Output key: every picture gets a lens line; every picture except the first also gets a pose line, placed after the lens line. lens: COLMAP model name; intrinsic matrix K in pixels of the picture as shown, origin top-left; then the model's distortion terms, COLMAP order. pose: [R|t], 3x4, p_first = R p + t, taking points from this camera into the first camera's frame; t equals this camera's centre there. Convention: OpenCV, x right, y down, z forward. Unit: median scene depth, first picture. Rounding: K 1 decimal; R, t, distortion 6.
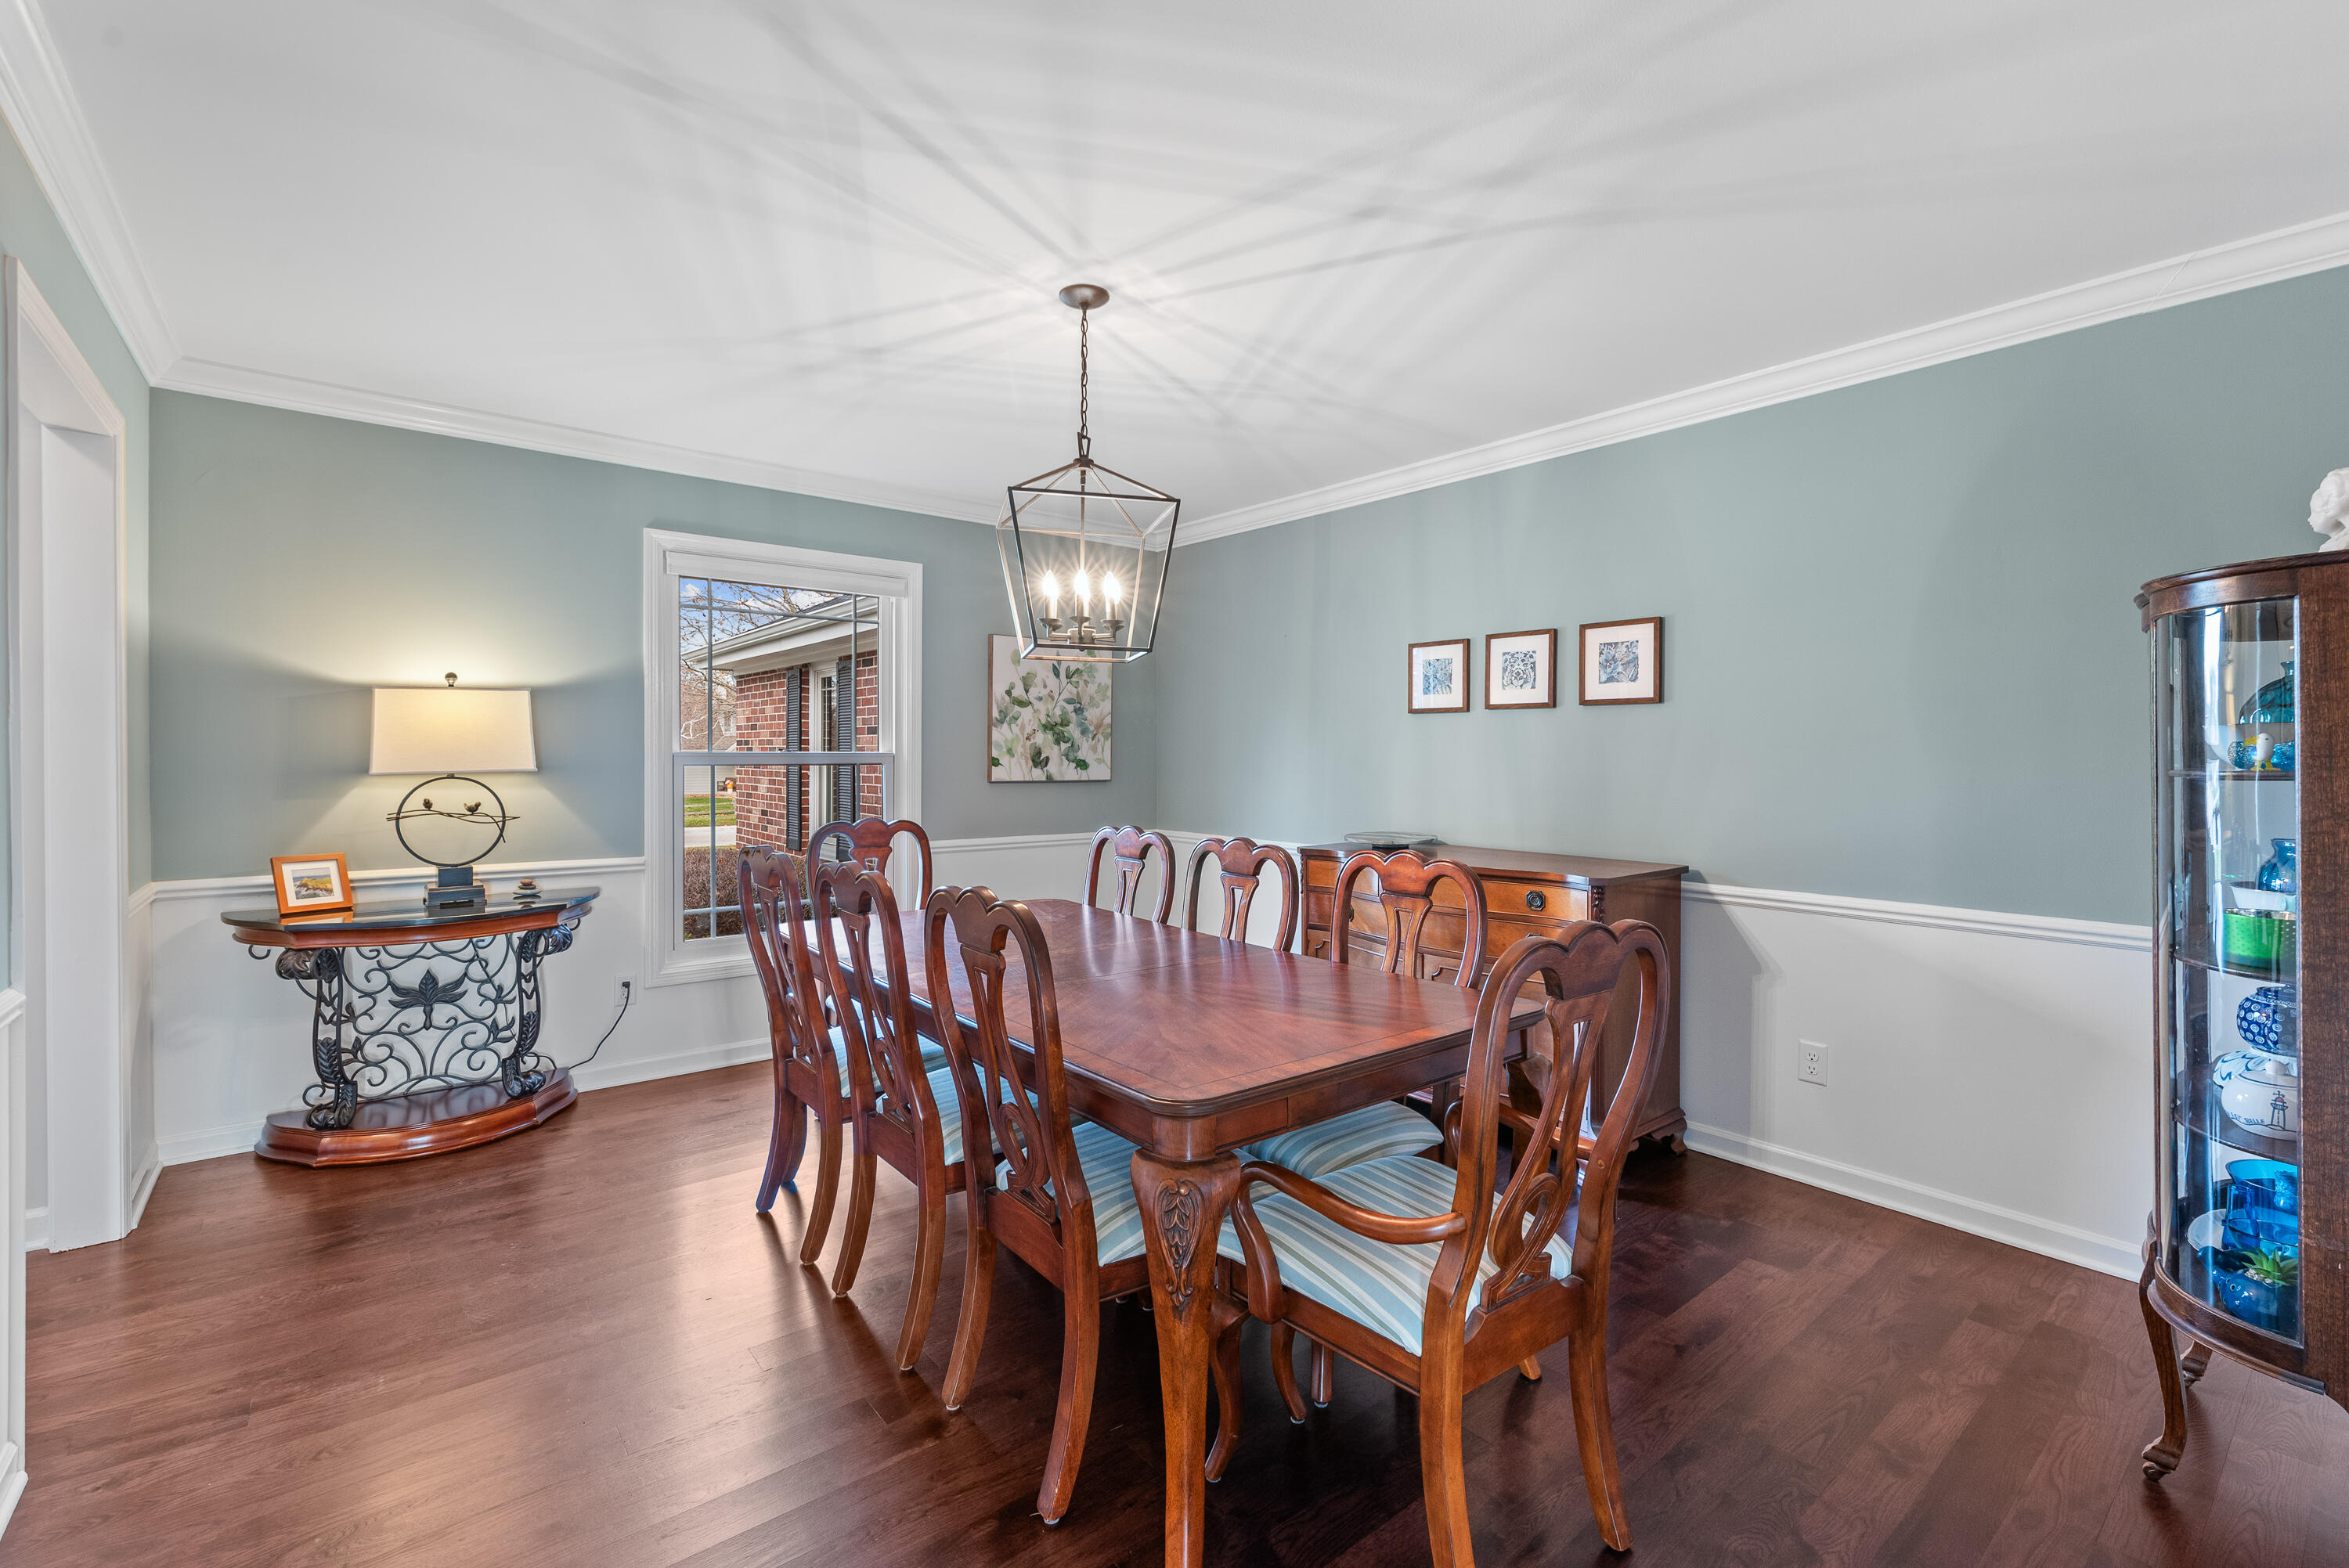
lens RADIAL K [[1018.2, 0, 1182.3], [0, 1018.2, 763.9], [0, 0, 1]] dist [-0.001858, -0.000364]
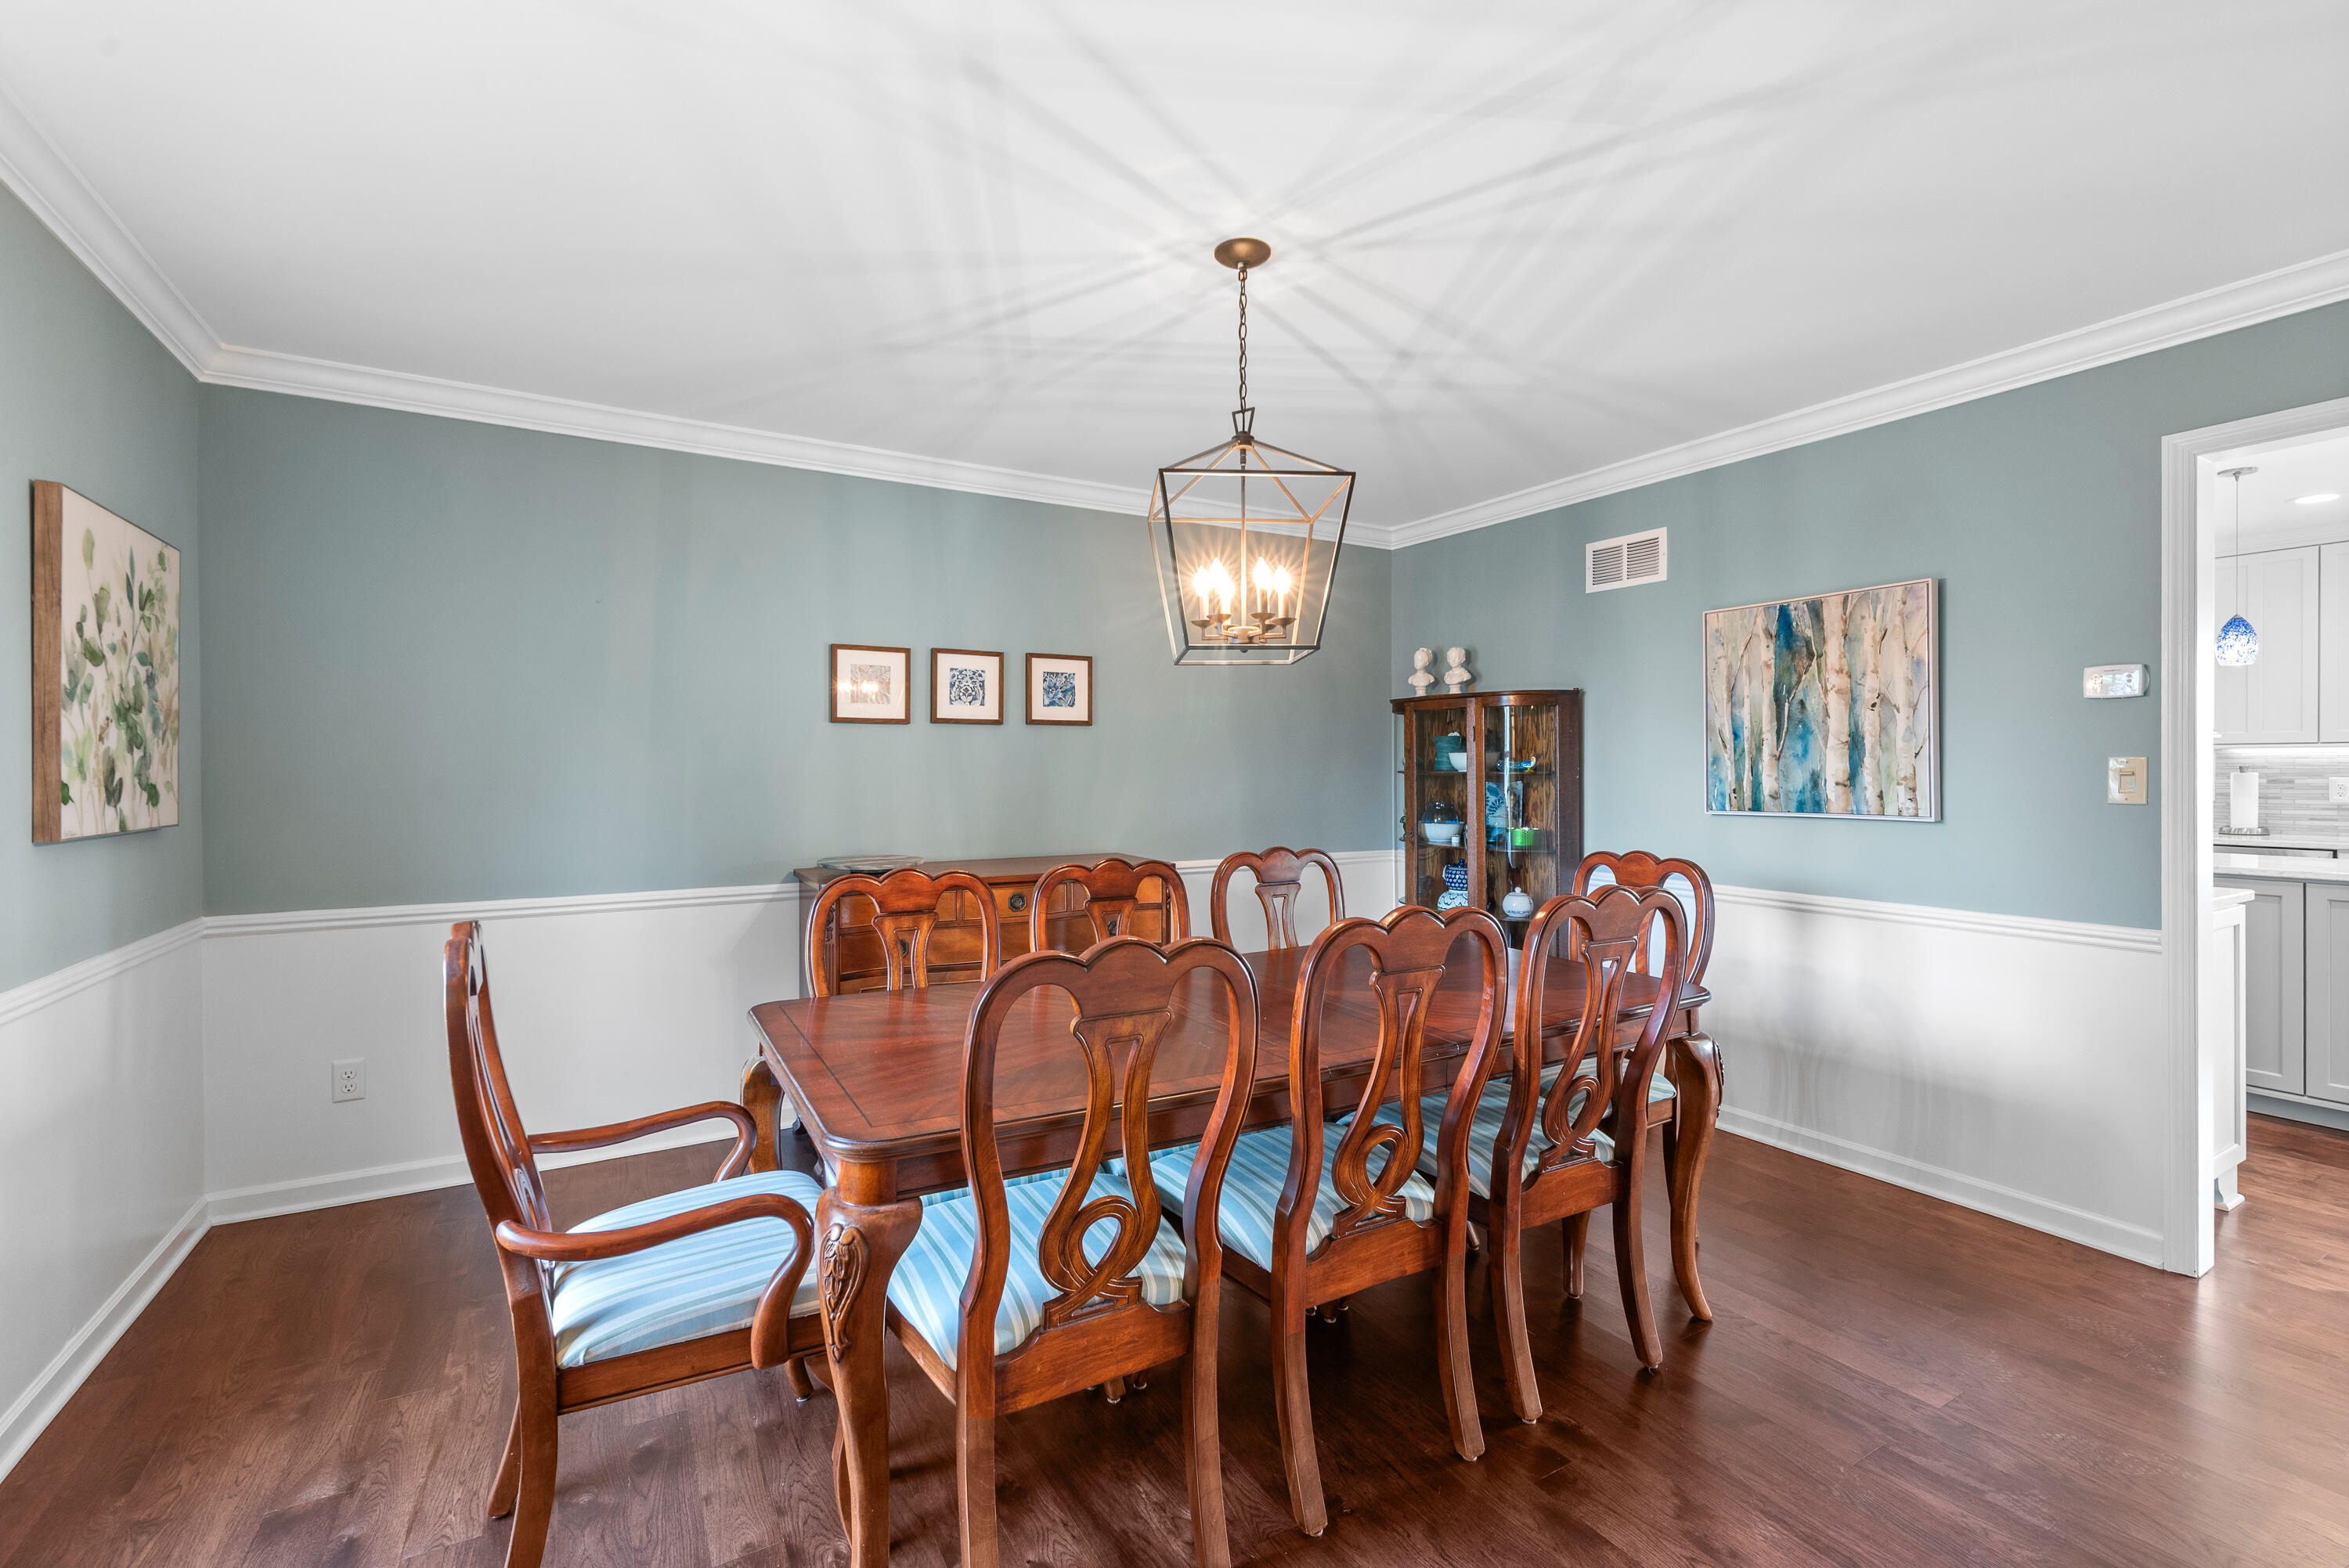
lens RADIAL K [[1018.2, 0, 1182.3], [0, 1018.2, 763.9], [0, 0, 1]] dist [-0.001858, -0.000364]
pose [[0.154278, -0.000840, 0.988027, -0.825688], [0.013399, 0.999909, -0.001242, -0.011363], [-0.987937, 0.013431, 0.154275, 0.774020]]
